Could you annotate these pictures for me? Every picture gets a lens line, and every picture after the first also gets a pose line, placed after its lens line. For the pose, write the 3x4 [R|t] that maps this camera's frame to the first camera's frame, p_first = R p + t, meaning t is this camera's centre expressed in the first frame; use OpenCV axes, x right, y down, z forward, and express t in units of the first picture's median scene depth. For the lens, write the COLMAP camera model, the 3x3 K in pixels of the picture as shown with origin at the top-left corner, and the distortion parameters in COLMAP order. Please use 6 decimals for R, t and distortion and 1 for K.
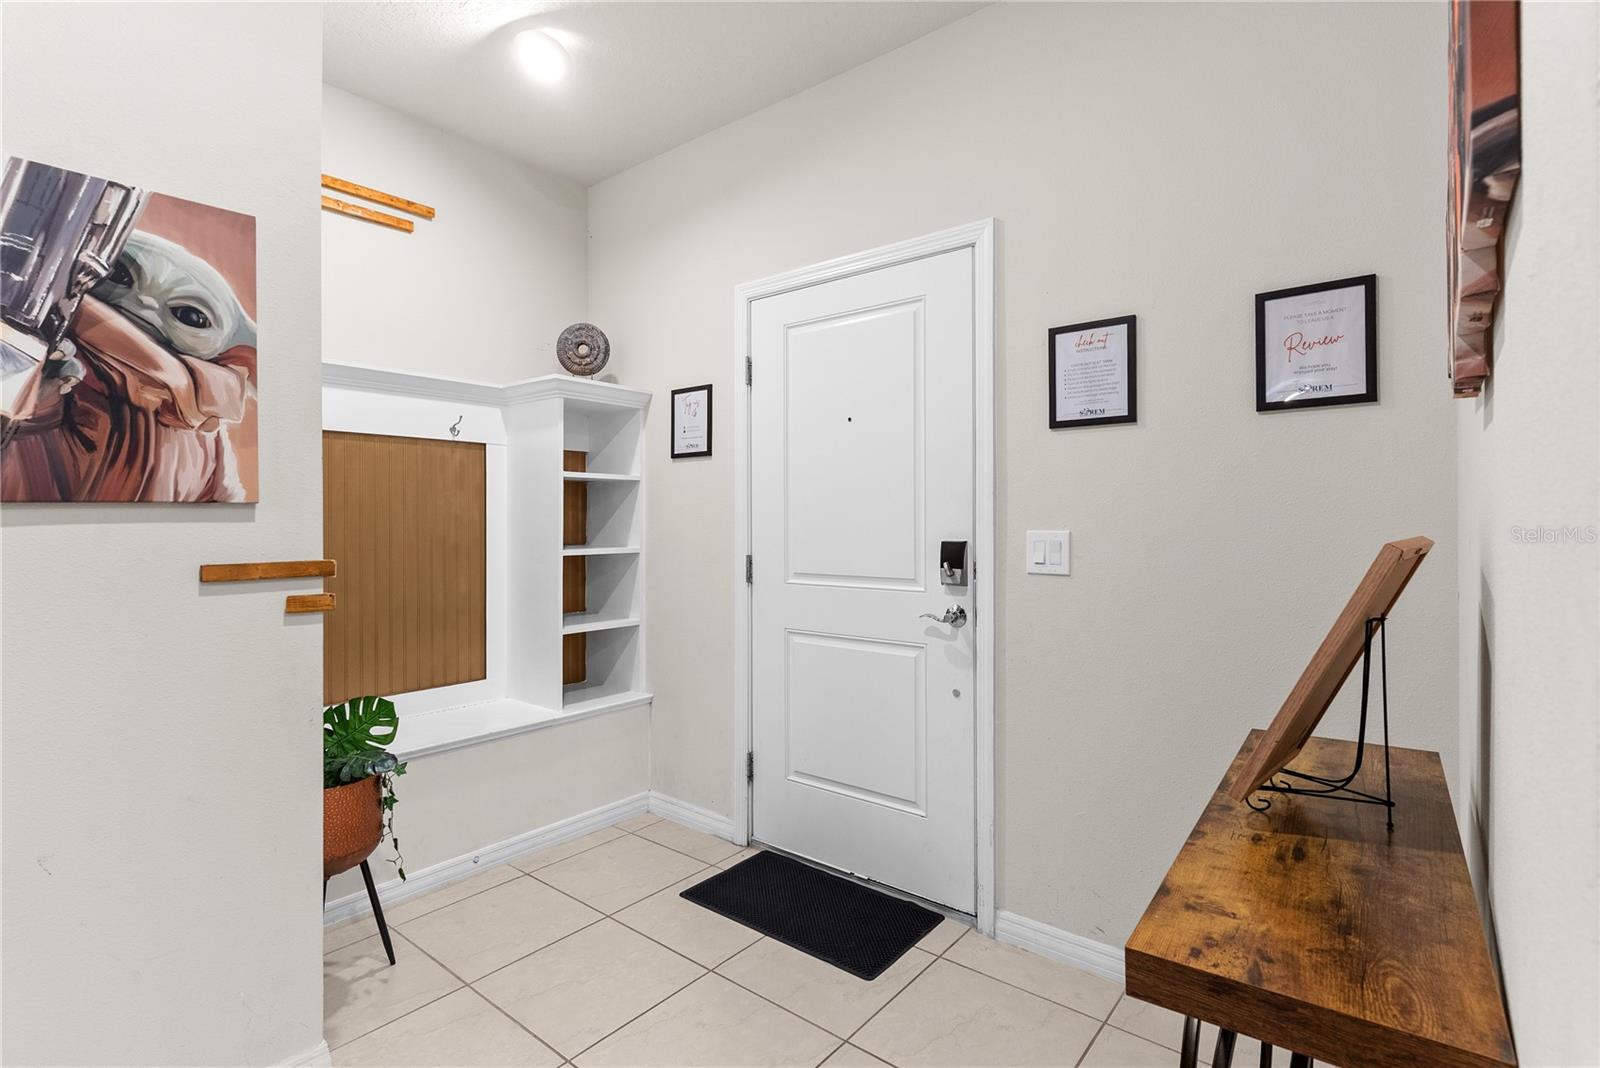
lens RADIAL K [[775.3, 0, 797.6], [0, 775.3, 519.8], [0, 0, 1]] dist [-0.000457, -0.000595]
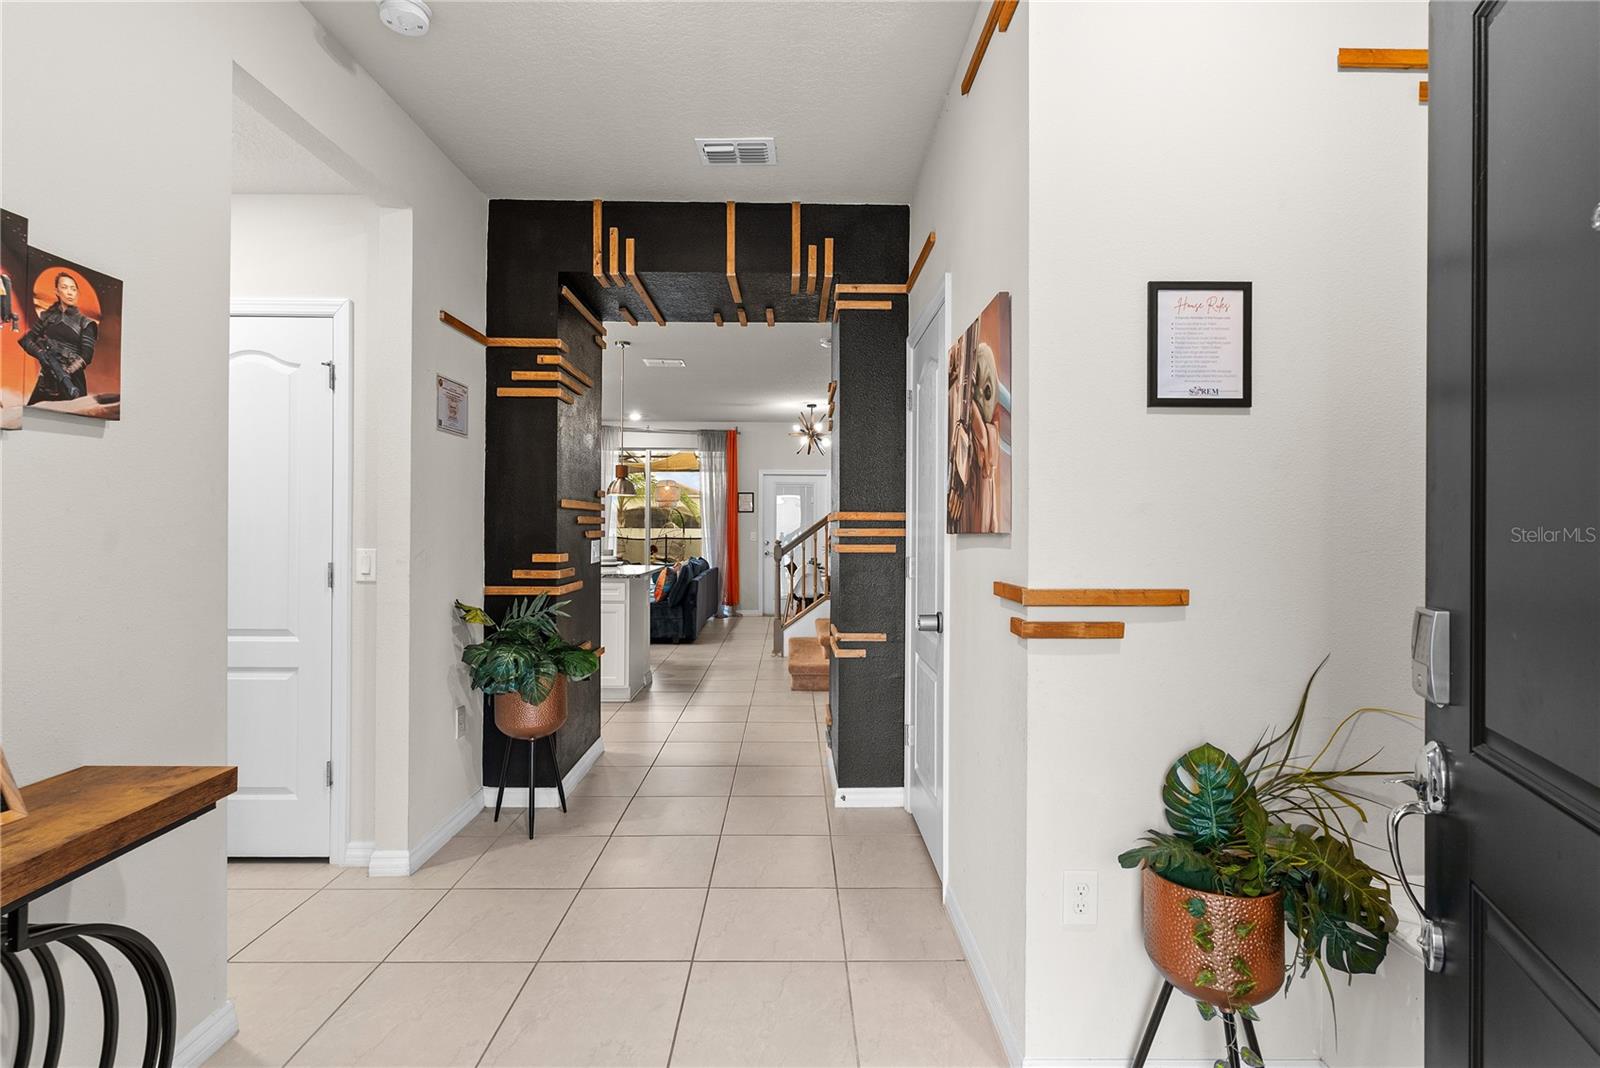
lens RADIAL K [[764.4, 0, 797.5], [0, 764.4, 532.1], [0, 0, 1]] dist [0.001365, -0.000260]
pose [[-0.772202, 0.001198, -0.635376, 0.193134], [-0.004418, 0.999964, 0.007254, -0.020797], [0.635362, 0.008409, -0.772169, 1.168069]]
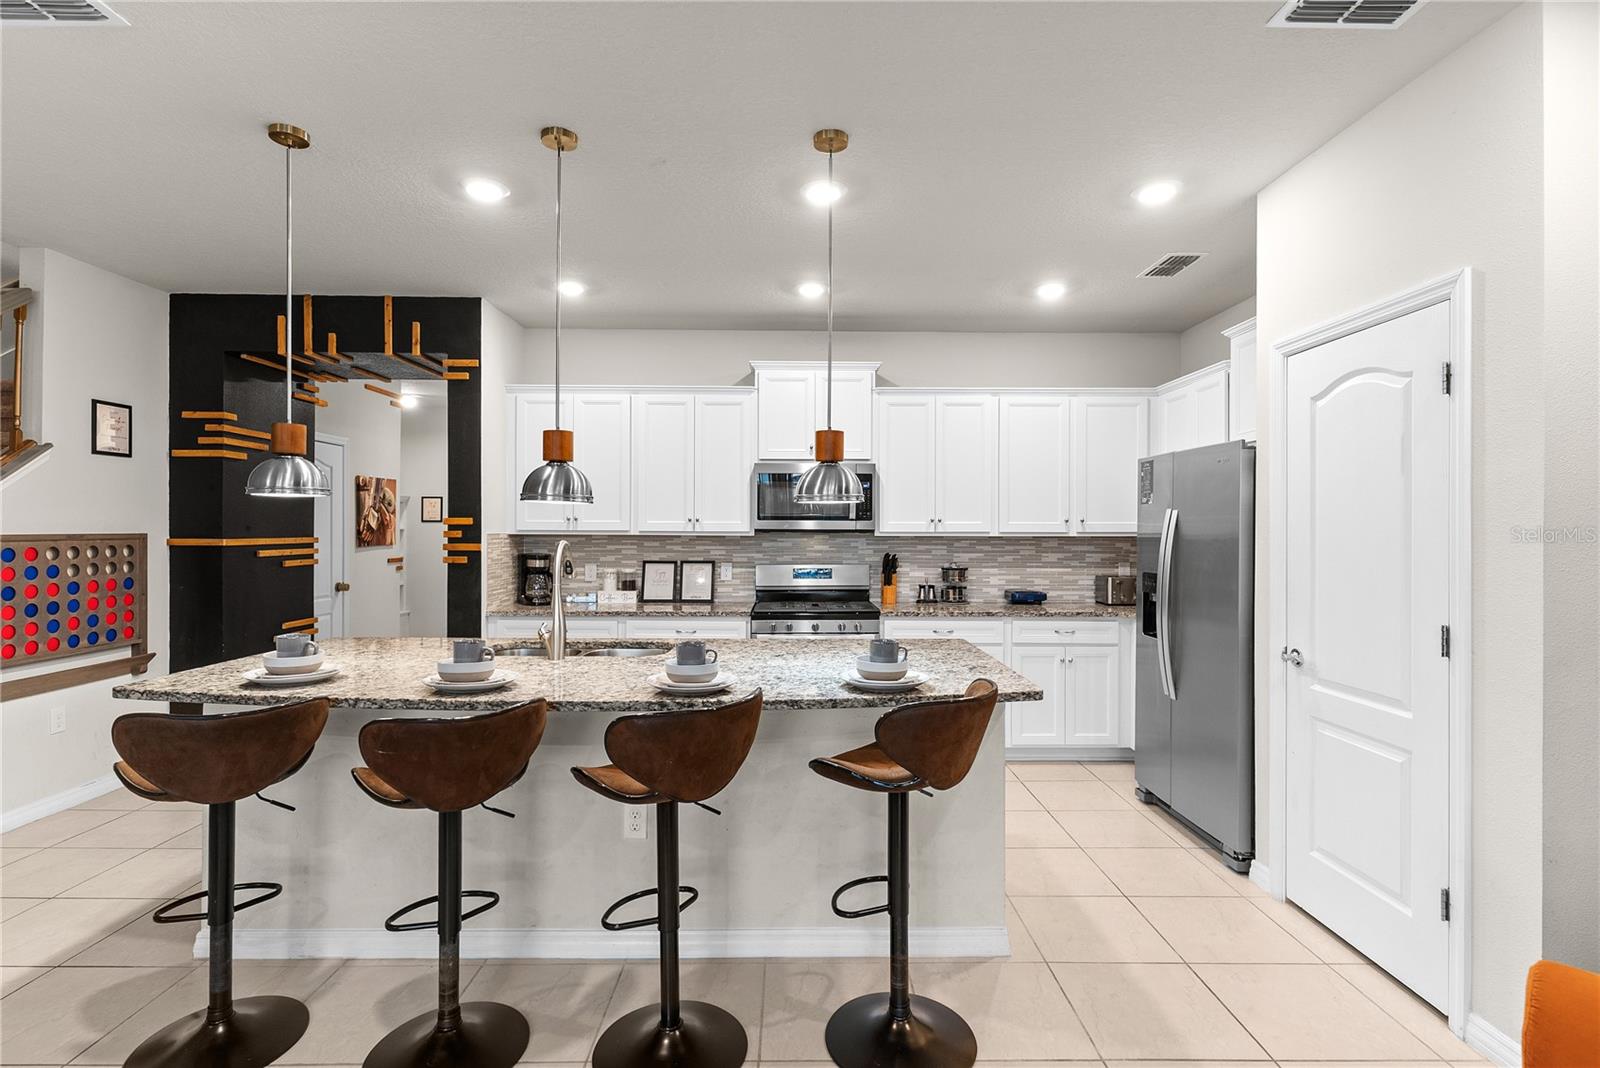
lens RADIAL K [[764.4, 0, 797.5], [0, 764.4, 532.1], [0, 0, 1]] dist [0.001365, -0.000260]
pose [[0.773850, 0.002931, 0.633362, -1.151279], [-0.005262, 0.999985, 0.001802, -0.076910], [-0.633347, -0.004727, 0.773854, -2.611961]]
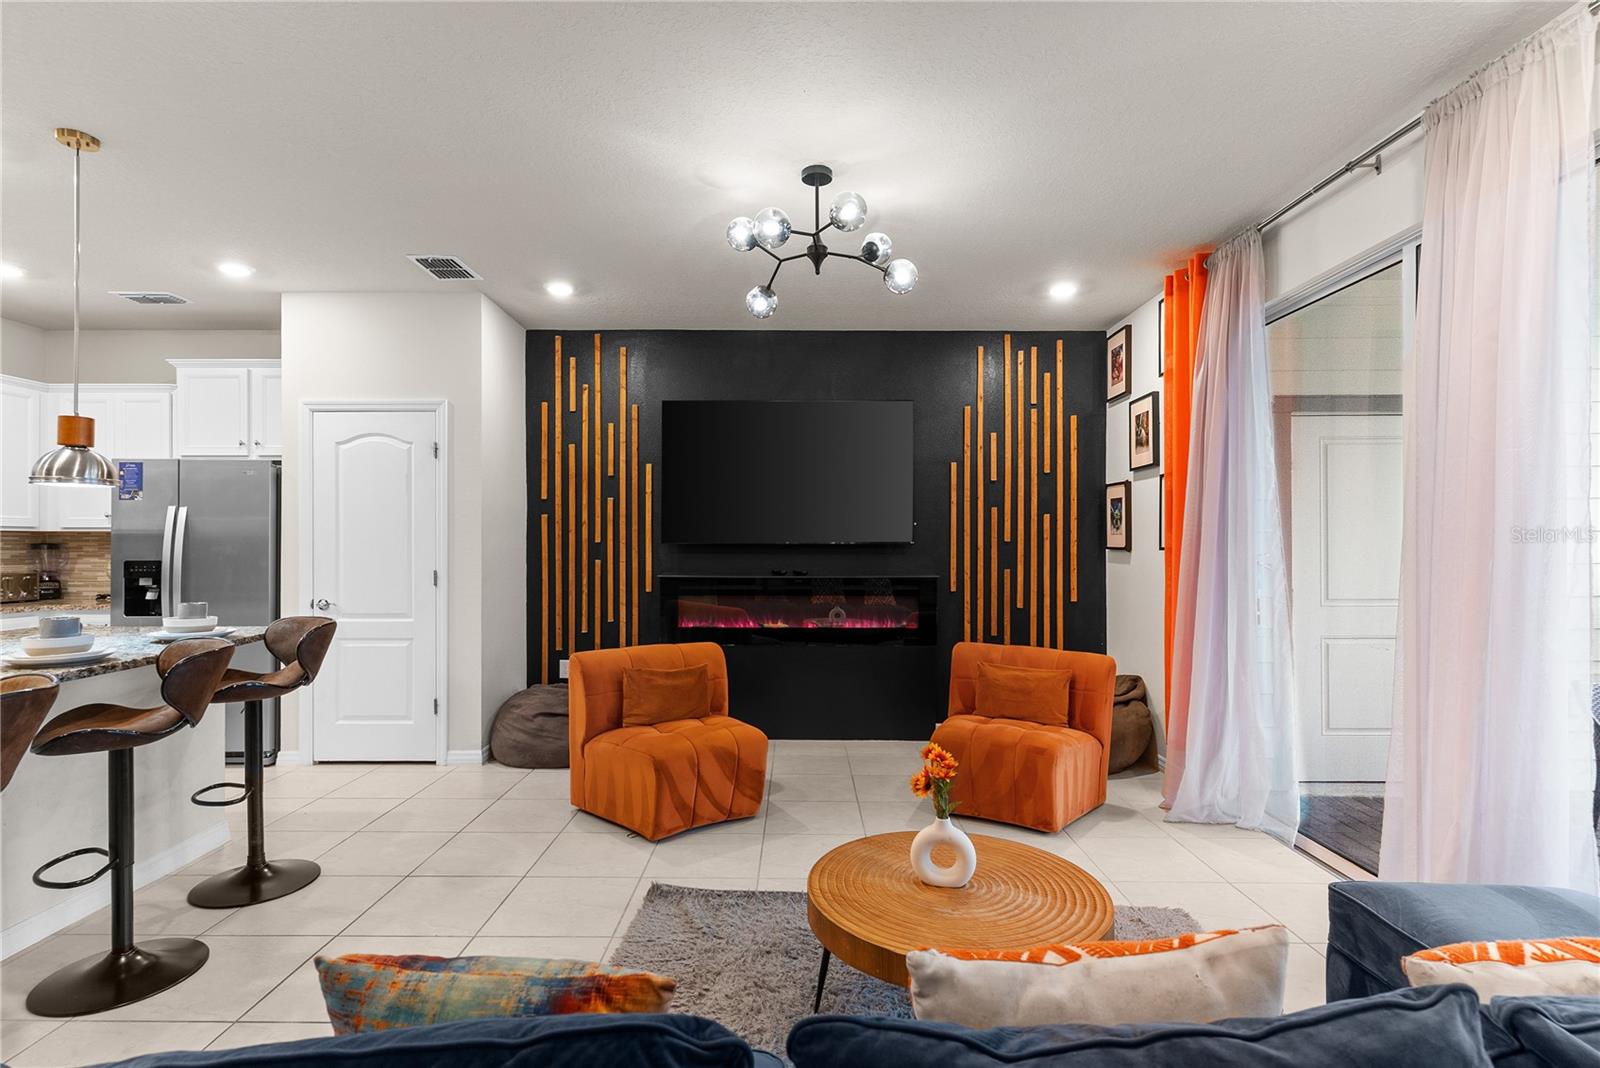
lens RADIAL K [[770.0, 0, 795.7], [0, 770.0, 542.6], [0, 0, 1]] dist [0.002032, -0.000423]
pose [[-0.626216, 0.003009, 0.779643, -2.016814], [-0.000926, 0.999989, -0.004603, -0.027367], [-0.779649, -0.003605, -0.626207, -1.887231]]
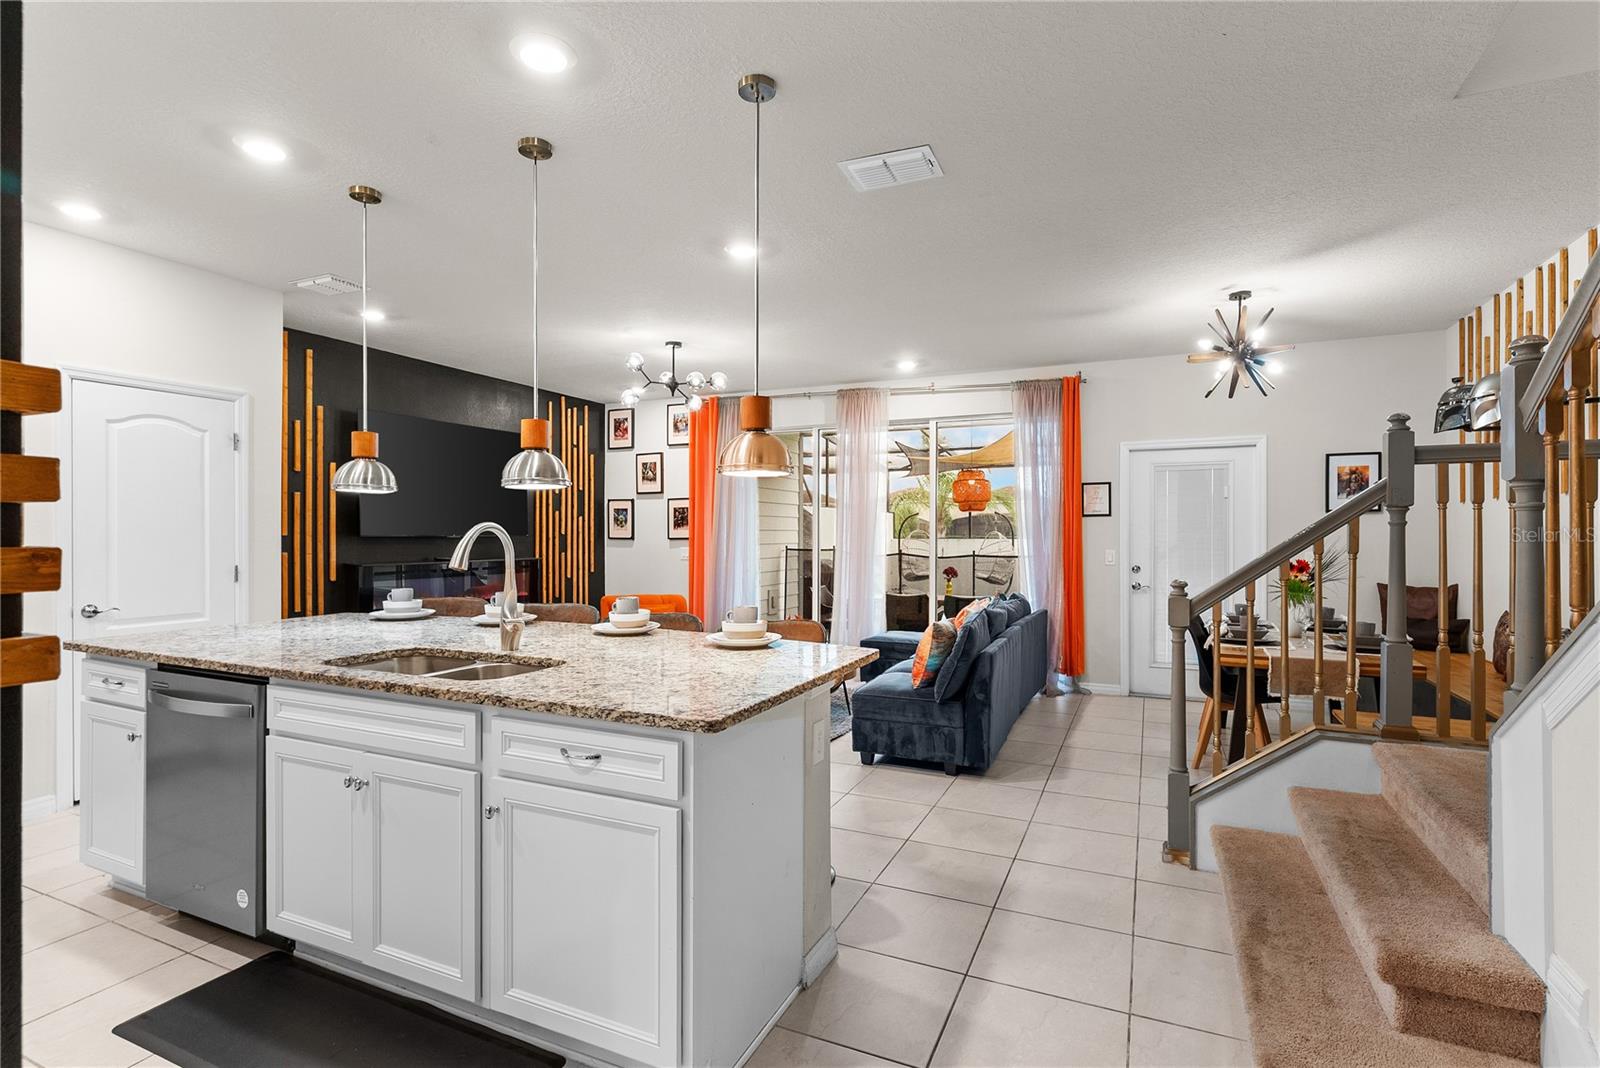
lens RADIAL K [[769.8, 0, 800.0], [0, 769.8, 534.0], [0, 0, 1]] dist [-0.000214, -0.000032]
pose [[-0.968353, -0.000260, -0.249583, -0.811702], [-0.000323, 1.000000, 0.000211, -0.043001], [0.249583, 0.000285, -0.968353, -0.232694]]
